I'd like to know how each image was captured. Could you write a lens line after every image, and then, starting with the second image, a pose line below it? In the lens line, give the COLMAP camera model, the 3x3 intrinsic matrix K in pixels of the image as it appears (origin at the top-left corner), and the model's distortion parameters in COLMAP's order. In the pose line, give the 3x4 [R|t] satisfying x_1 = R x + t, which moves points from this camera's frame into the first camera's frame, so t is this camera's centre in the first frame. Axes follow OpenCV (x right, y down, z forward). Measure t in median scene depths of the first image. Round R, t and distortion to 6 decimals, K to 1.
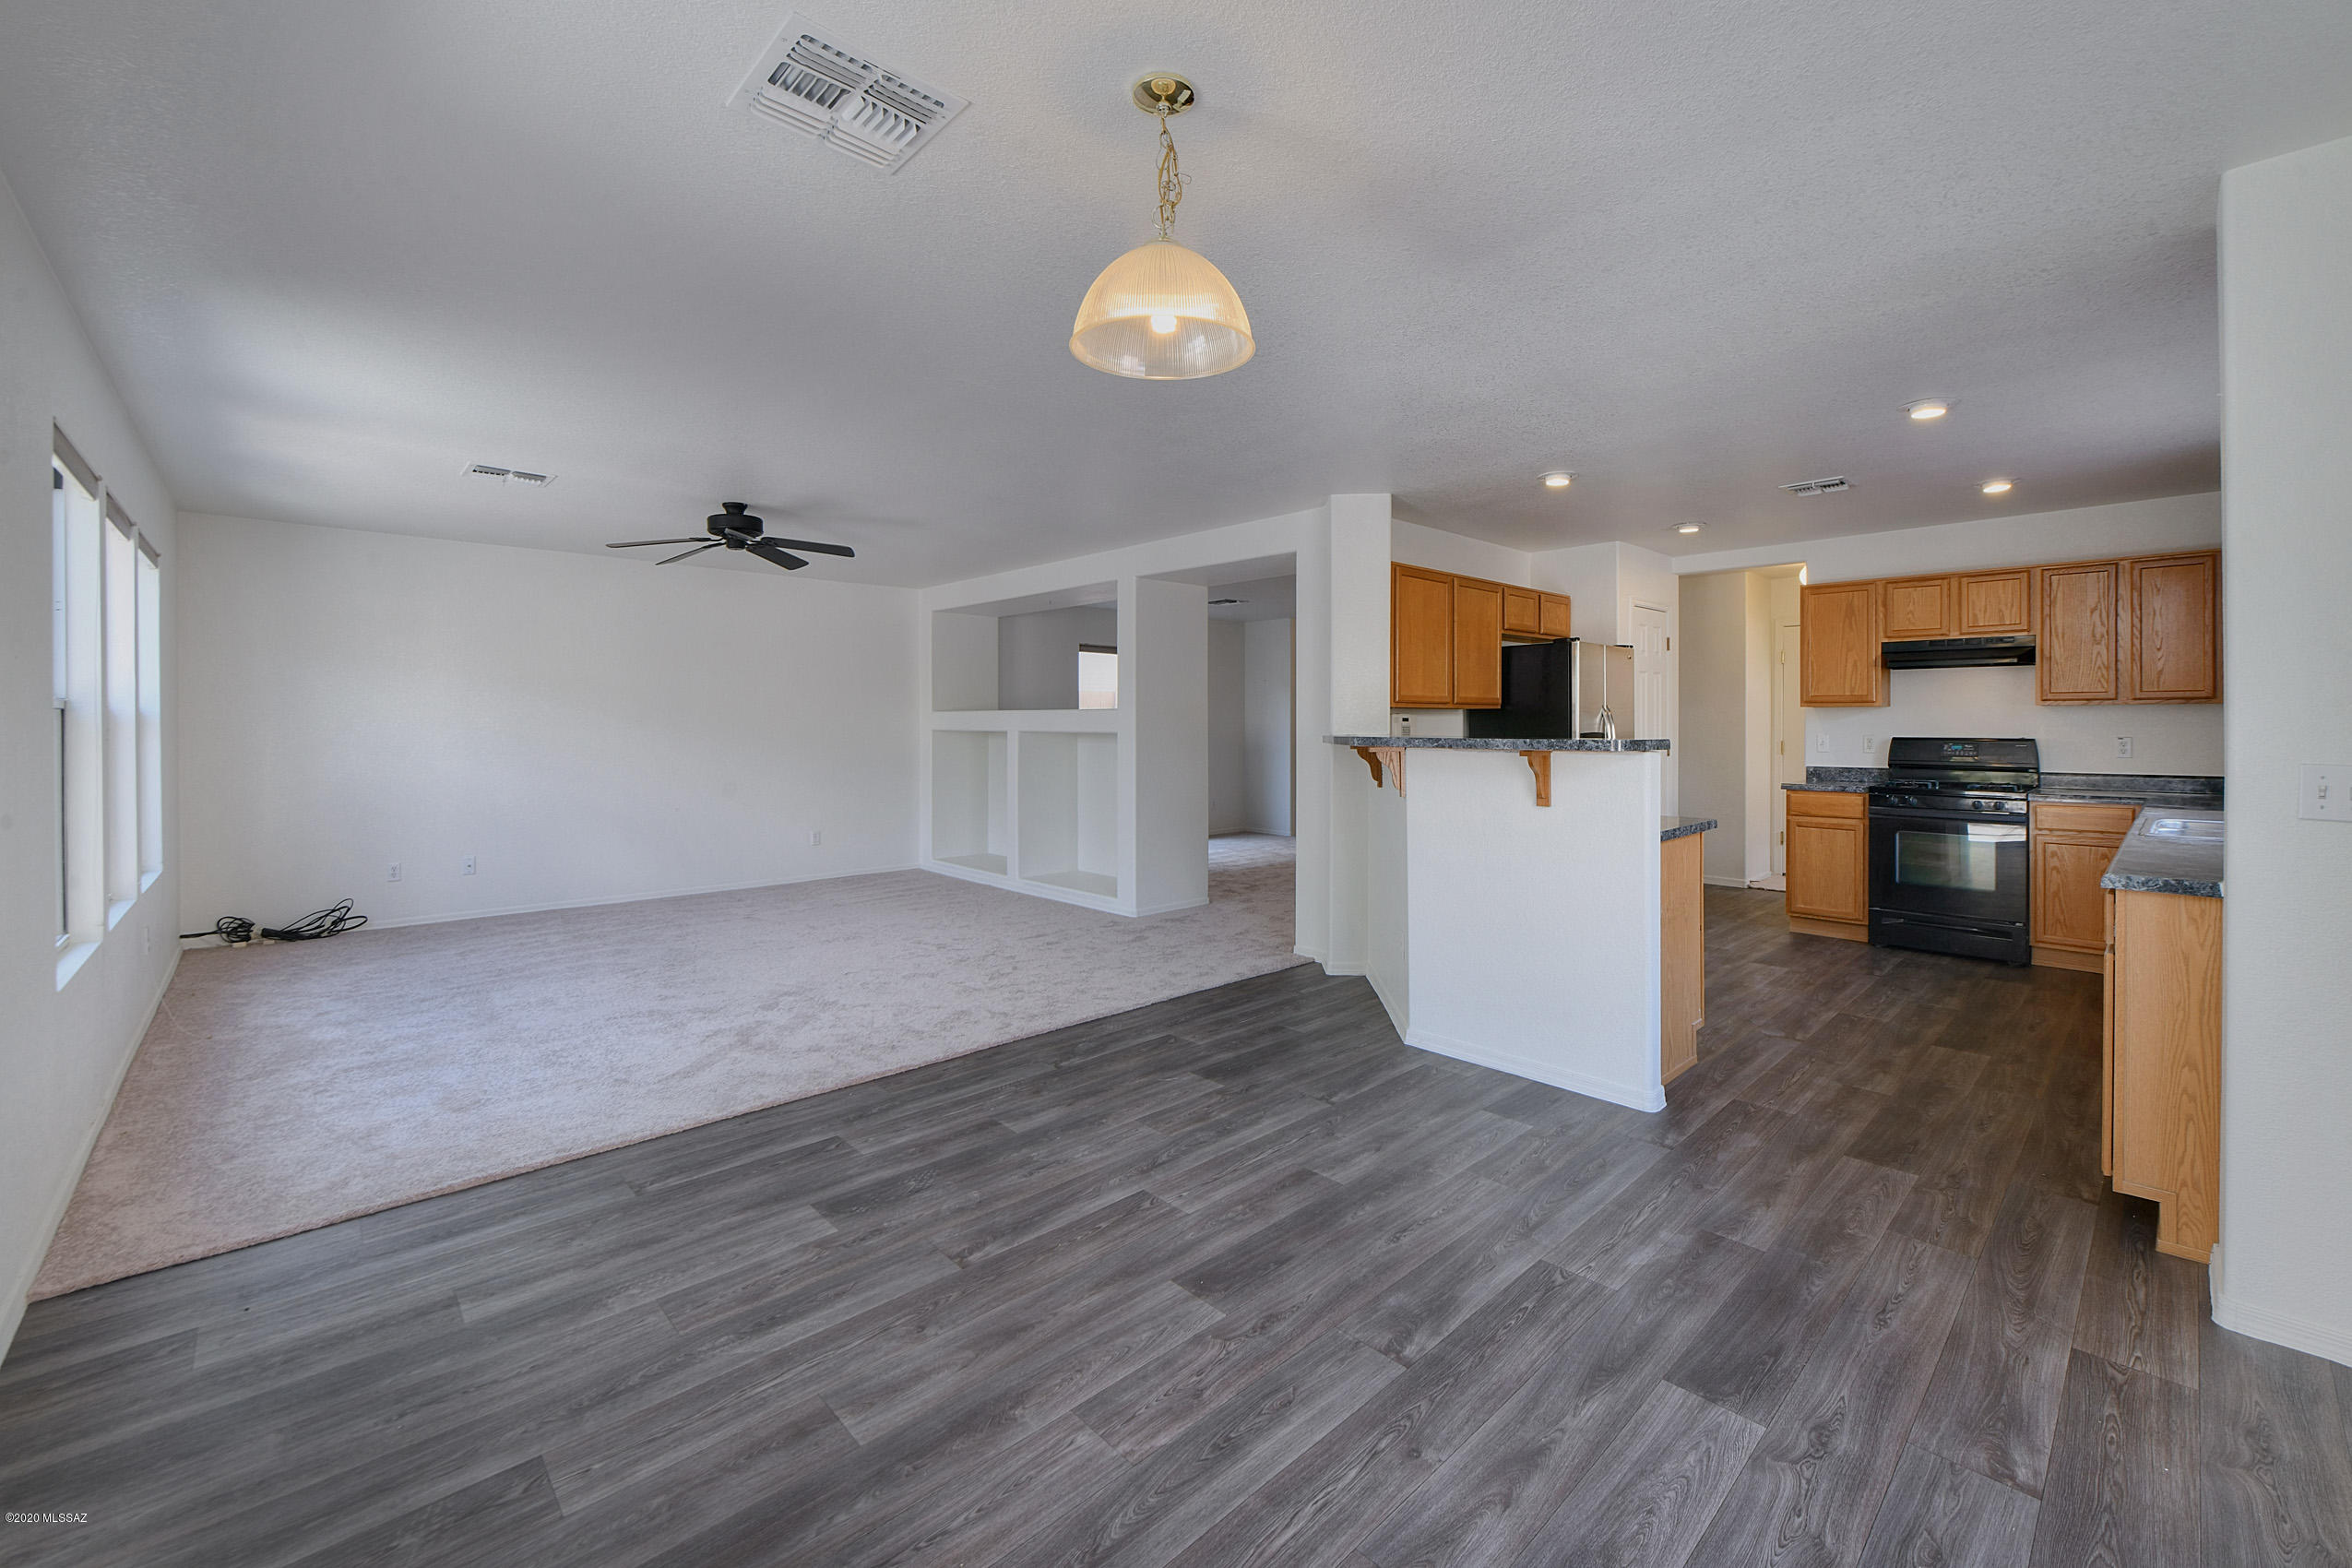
lens RADIAL K [[963.0, 0, 1199.4], [0, 963.0, 723.4], [0, 0, 1]] dist [-0.002289, -0.000208]
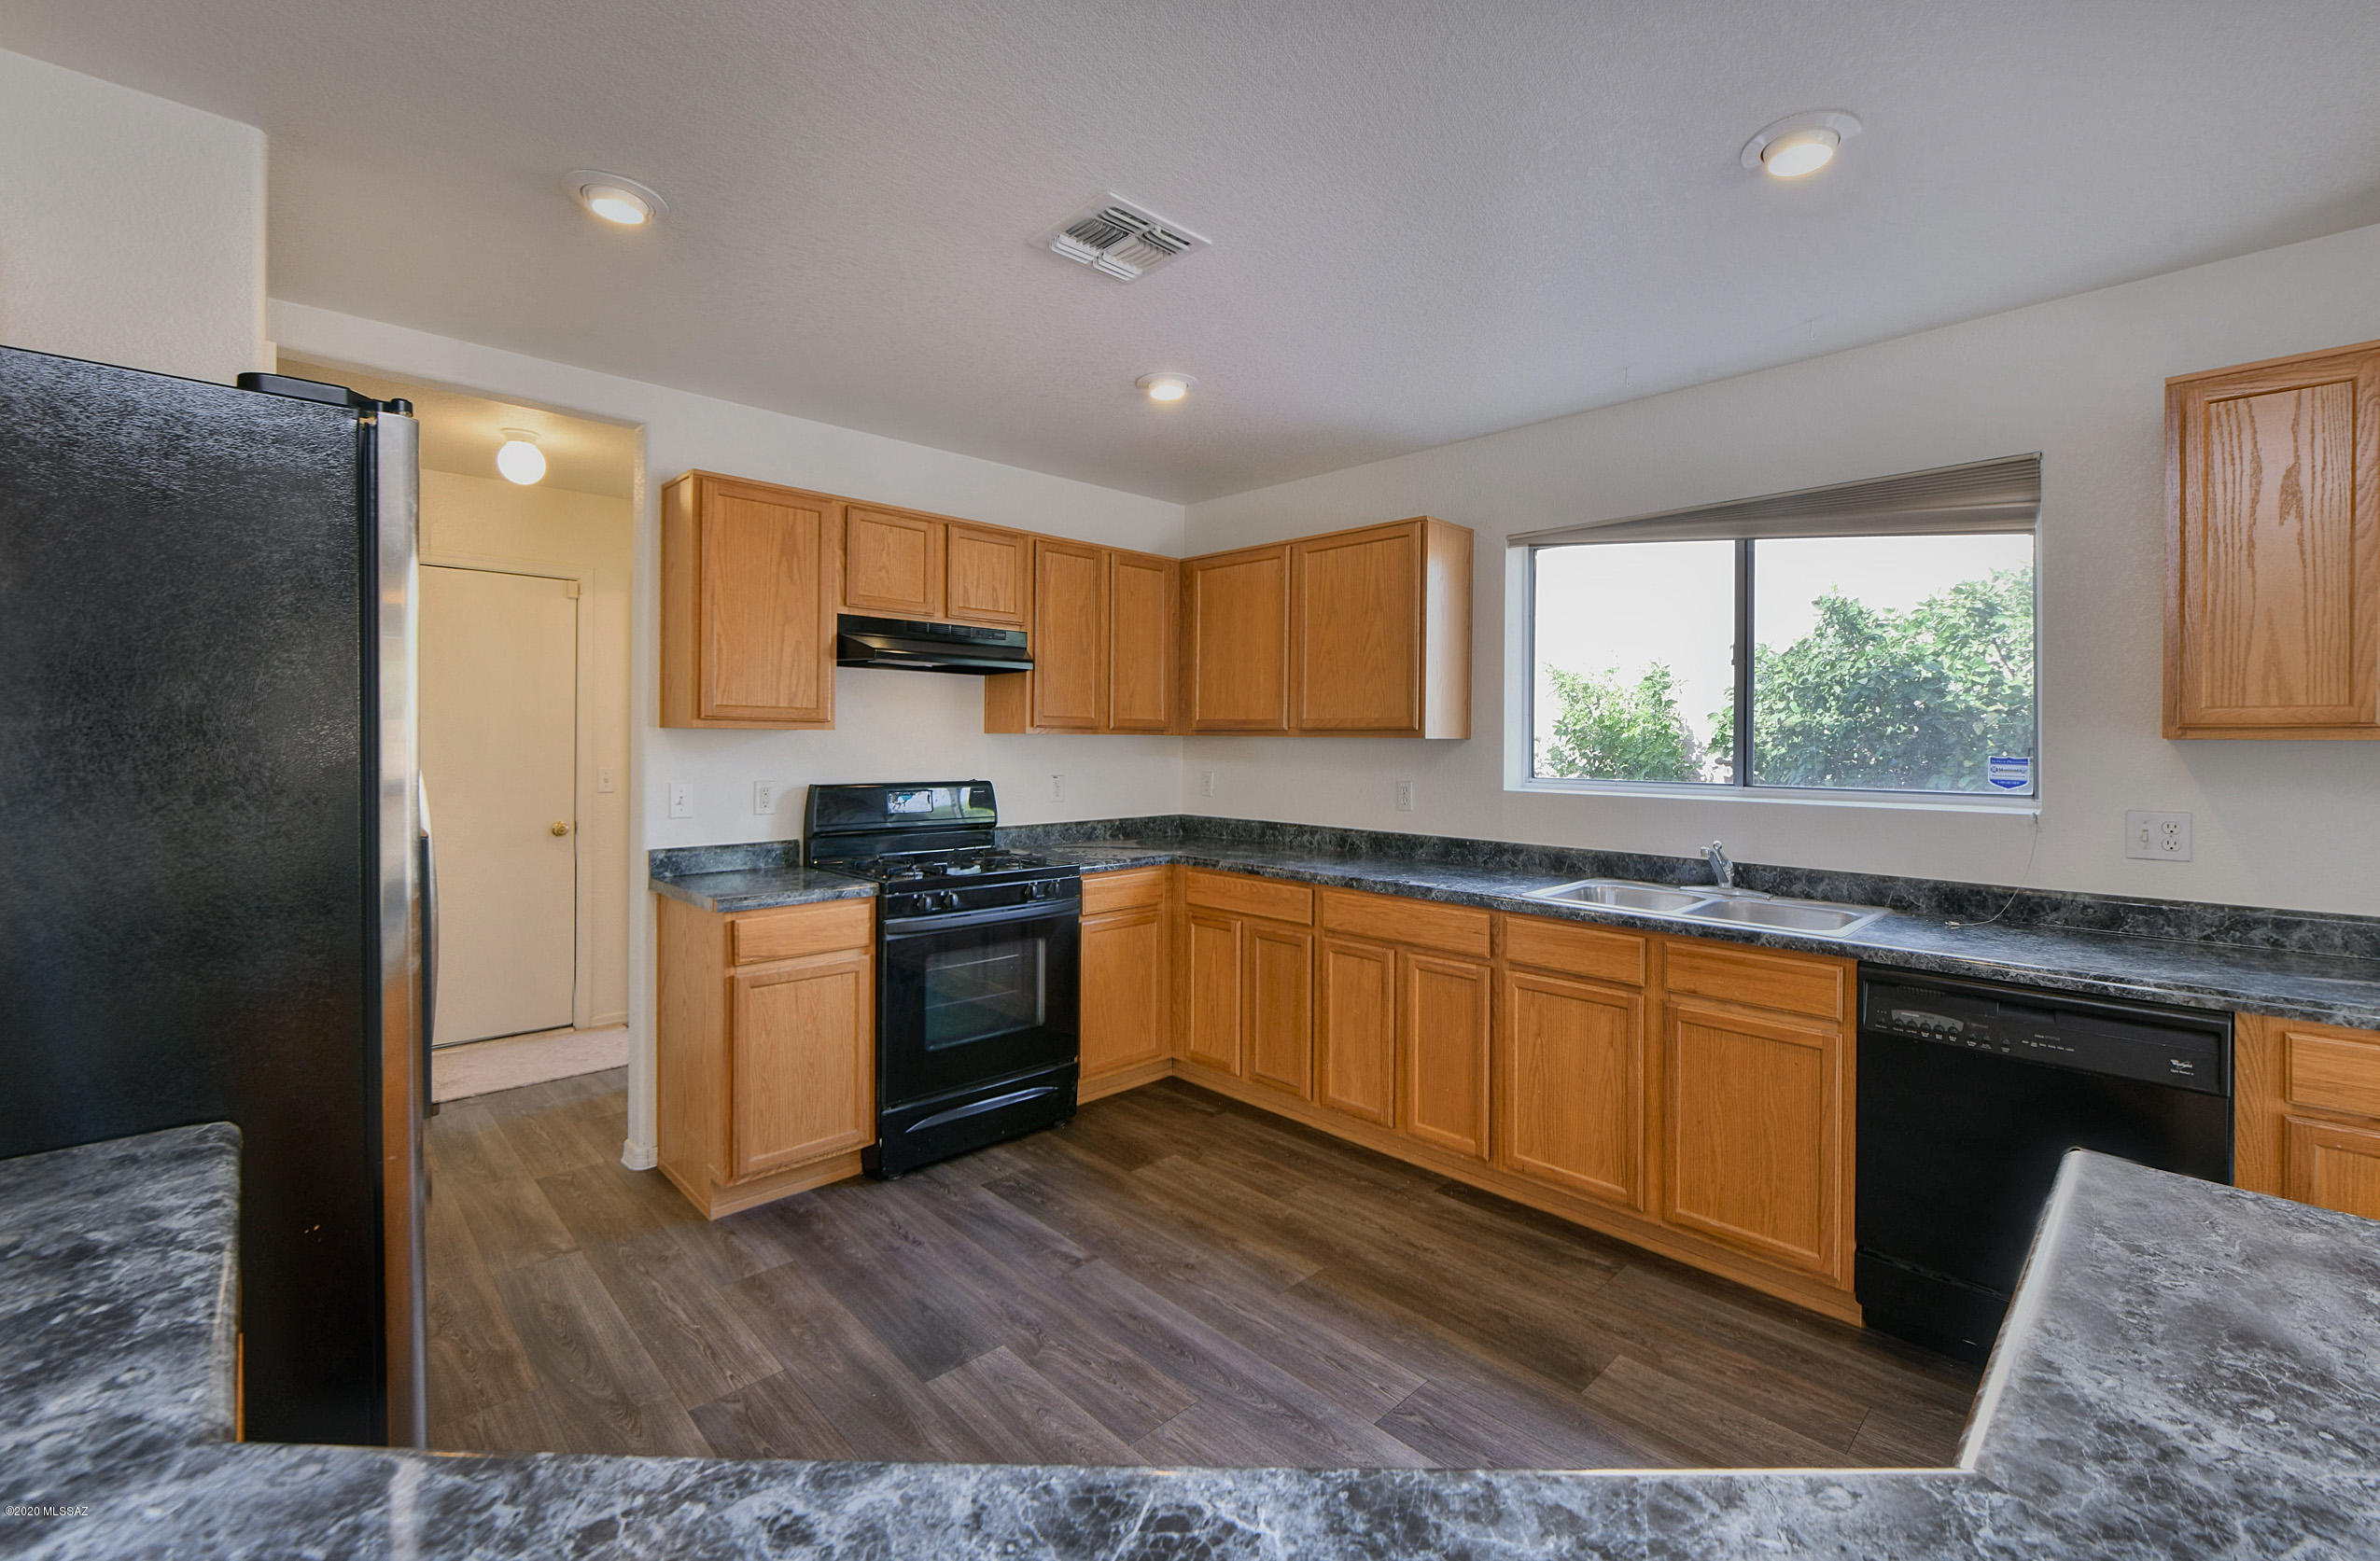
lens RADIAL K [[938.0, 0, 1168.2], [0, 938.0, 745.6], [0, 0, 1]] dist [-0.003104, -0.000257]
pose [[-0.016753, -0.006157, 0.999841, 0.172616], [-0.008845, 0.999943, 0.006009, -0.013912], [-0.999821, -0.008743, -0.016807, 0.824620]]
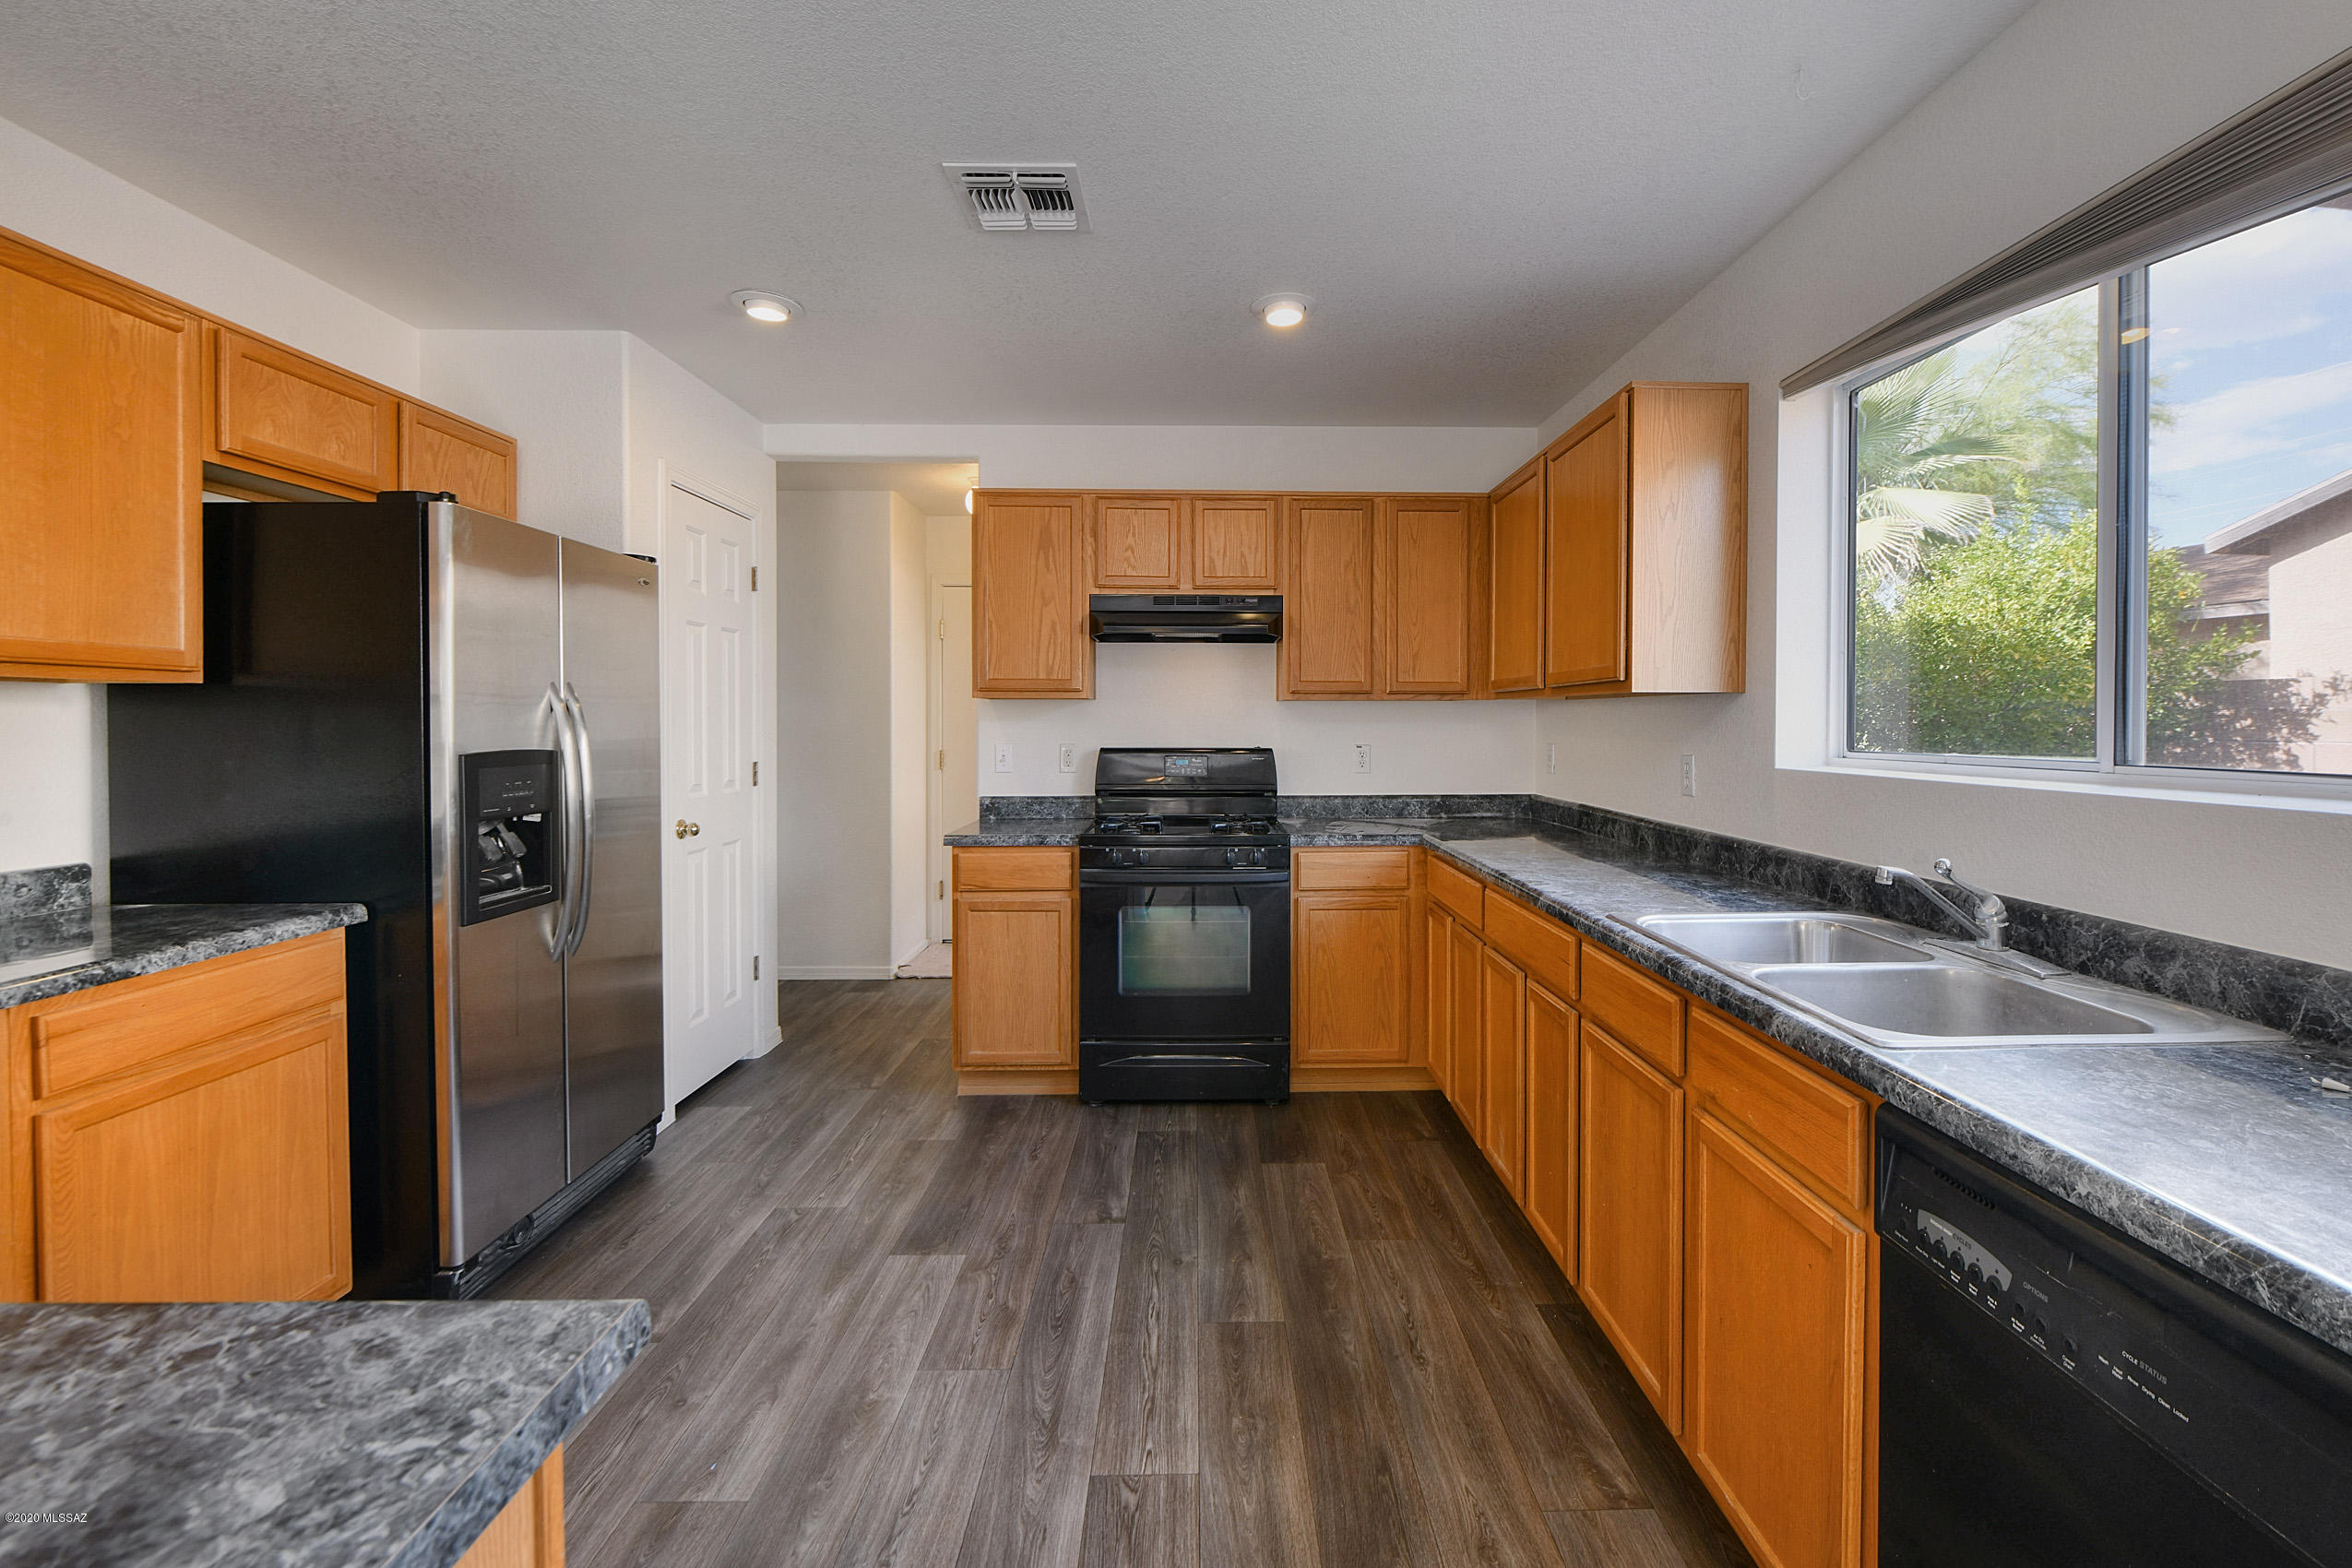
lens RADIAL K [[963.0, 0, 1263.9], [0, 963.0, 733.5], [0, 0, 1]] dist [-0.002289, -0.000208]
pose [[0.642681, -0.009472, 0.766075, 0.309990], [-0.001499, 0.999906, 0.013621, -0.003912], [-0.766133, -0.009902, 0.642606, 0.521053]]
